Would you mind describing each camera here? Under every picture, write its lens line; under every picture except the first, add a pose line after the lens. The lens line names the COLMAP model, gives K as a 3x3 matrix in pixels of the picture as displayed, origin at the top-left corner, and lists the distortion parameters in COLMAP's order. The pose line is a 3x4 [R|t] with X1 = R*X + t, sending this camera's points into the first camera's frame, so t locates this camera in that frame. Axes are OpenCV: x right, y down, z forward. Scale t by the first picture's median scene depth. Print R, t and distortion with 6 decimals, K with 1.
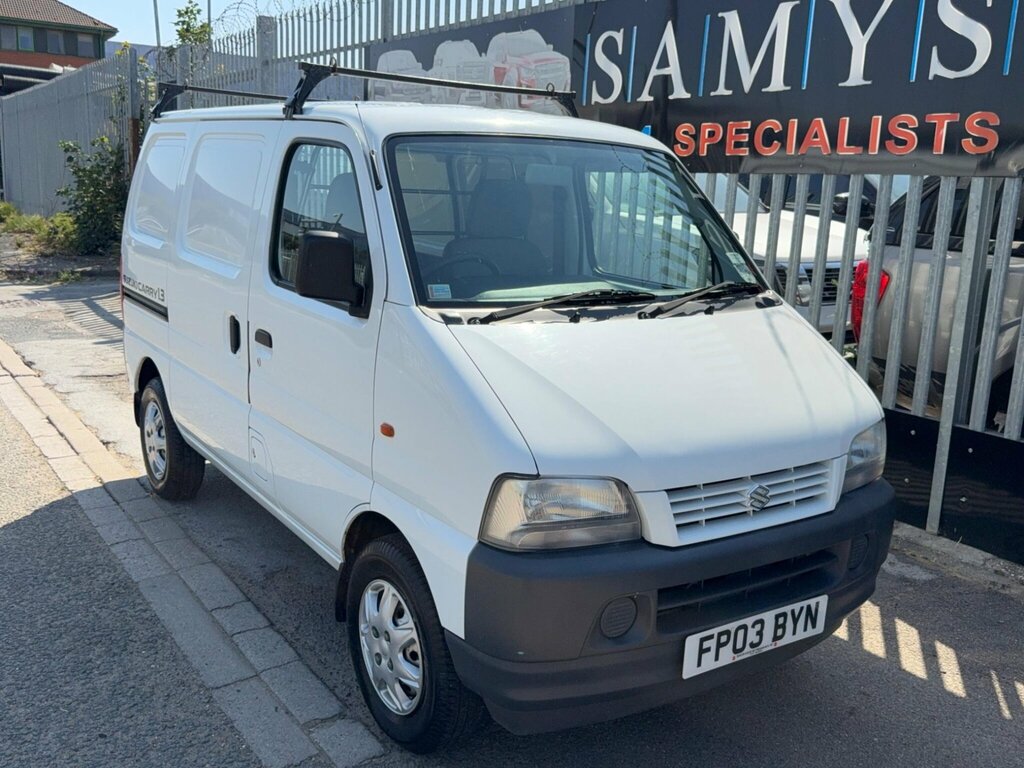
lens RADIAL K [[977.1, 0, 512.0], [0, 977.1, 384.0], [0, 0, 1]] dist [0.037788, -0.018284]
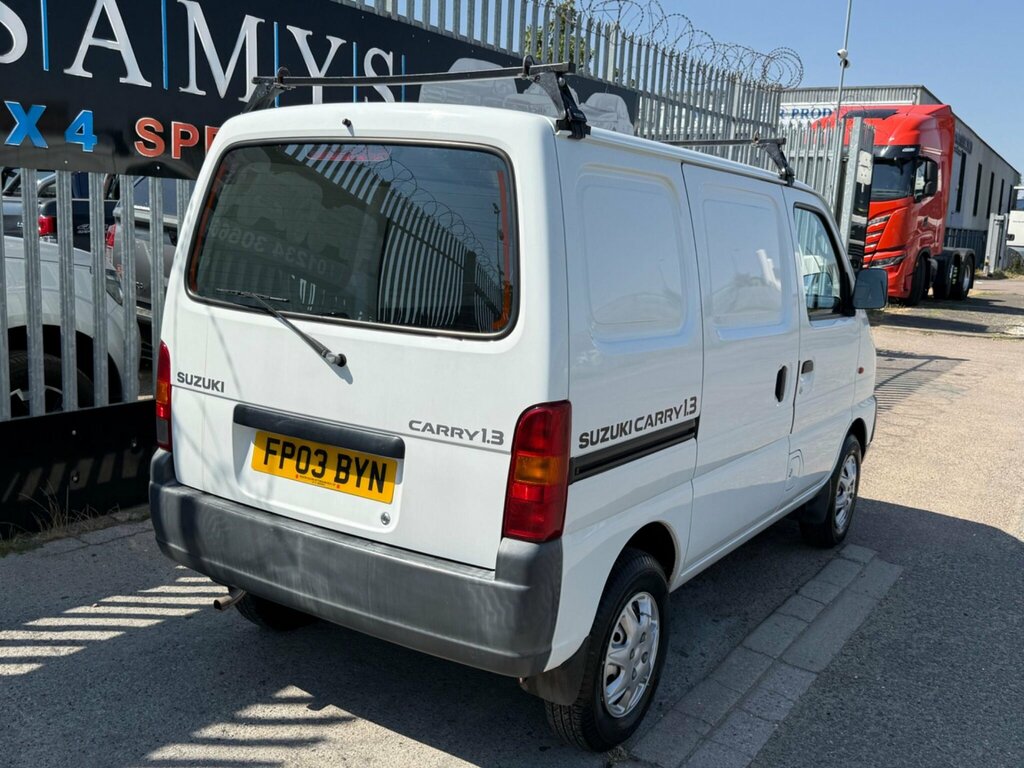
lens RADIAL K [[977.1, 0, 512.0], [0, 977.1, 384.0], [0, 0, 1]] dist [0.037788, -0.018284]
pose [[-0.379923, -0.215975, 0.899452, -0.757030], [0.124260, 0.951632, 0.280991, -0.258573], [-0.916634, 0.218521, -0.334710, 1.092414]]
